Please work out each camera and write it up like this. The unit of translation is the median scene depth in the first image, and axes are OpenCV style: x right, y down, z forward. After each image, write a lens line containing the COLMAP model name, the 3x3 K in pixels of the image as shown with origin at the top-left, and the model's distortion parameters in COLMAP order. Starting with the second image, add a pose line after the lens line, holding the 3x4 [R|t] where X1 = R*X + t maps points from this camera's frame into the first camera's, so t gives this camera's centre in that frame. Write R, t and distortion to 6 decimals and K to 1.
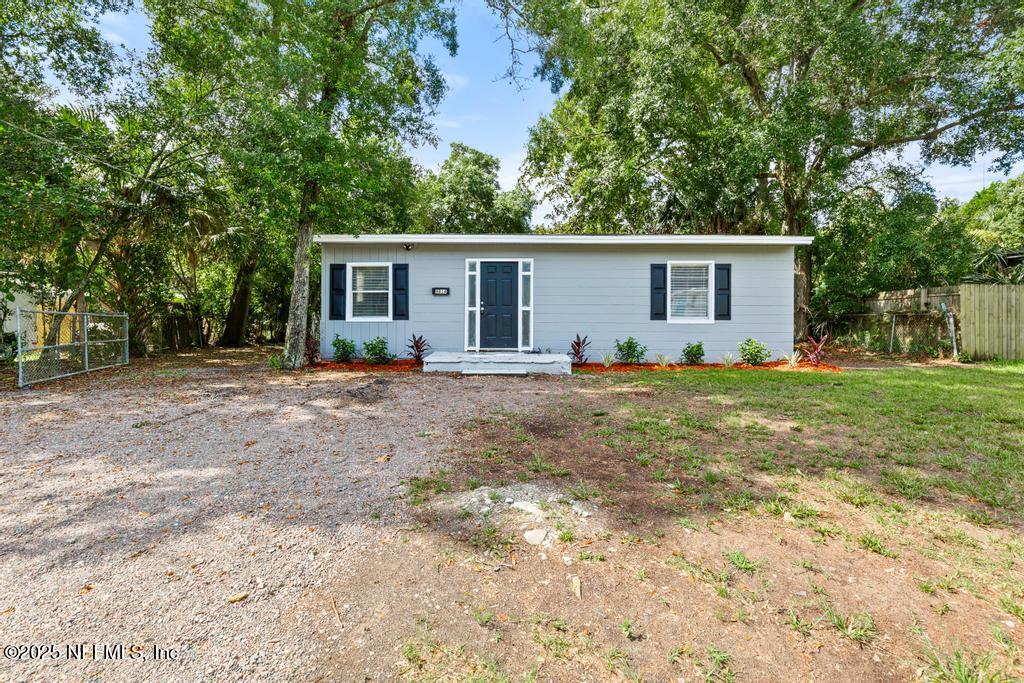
lens RADIAL K [[473.1, 0, 511.7], [0, 473.1, 293.2], [0, 0, 1]] dist [0.003507, 0.000522]
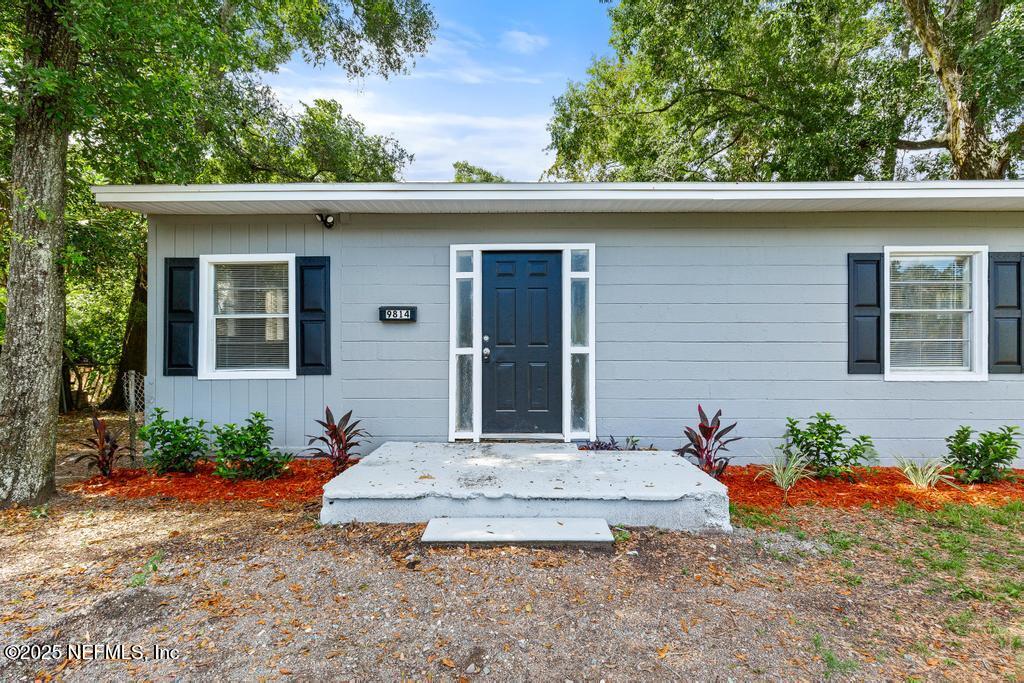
lens RADIAL K [[492.3, 0, 519.5], [0, 492.3, 340.2], [0, 0, 1]] dist [0.005621, 0.000313]
pose [[0.999967, -0.004232, -0.006947, -0.025684], [0.004271, 0.999975, 0.005639, 0.019523], [0.006923, -0.005669, 0.999960, 0.510378]]
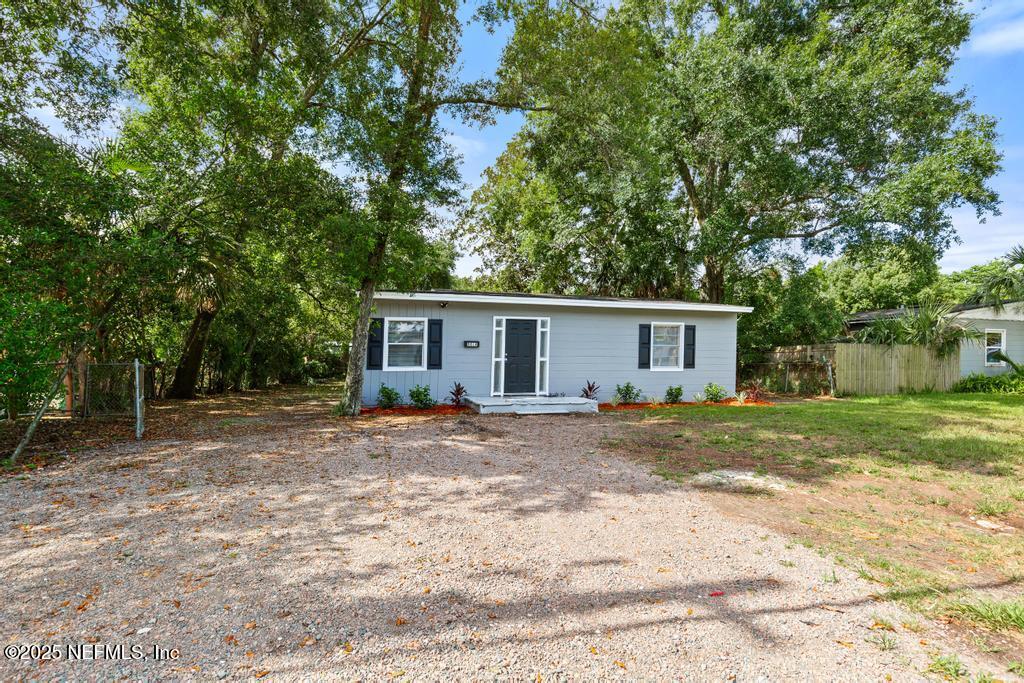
lens RADIAL K [[459.8, 0, 533.3], [0, 459.8, 342.4], [0, 0, 1]] dist [0.000175, -0.000014]
pose [[0.967610, 0.011316, 0.252197, -0.284724], [-0.011885, 0.999929, 0.000734, -0.010616], [-0.252171, -0.003708, 0.967676, -0.111155]]
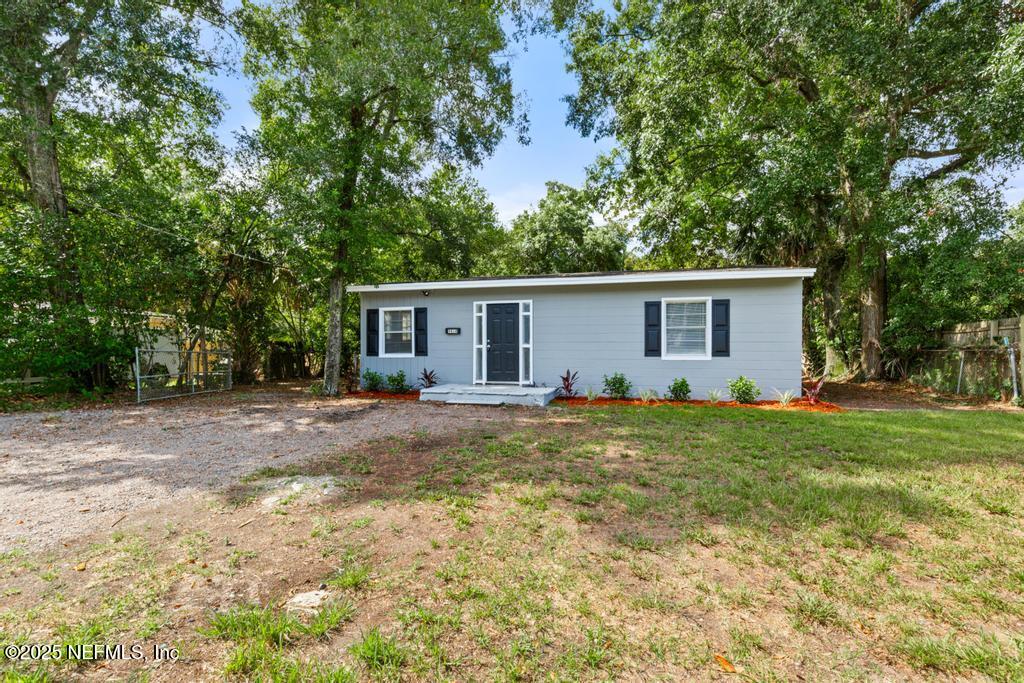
lens RADIAL K [[472.0, 0, 506.6], [0, 472.0, 328.9], [0, 0, 1]] dist [0.002786, 0.000126]
pose [[0.966289, -0.013448, -0.257109, 0.266223], [0.014069, 0.999901, 0.000575, -0.007922], [0.257076, -0.004173, 0.966382, -0.063961]]
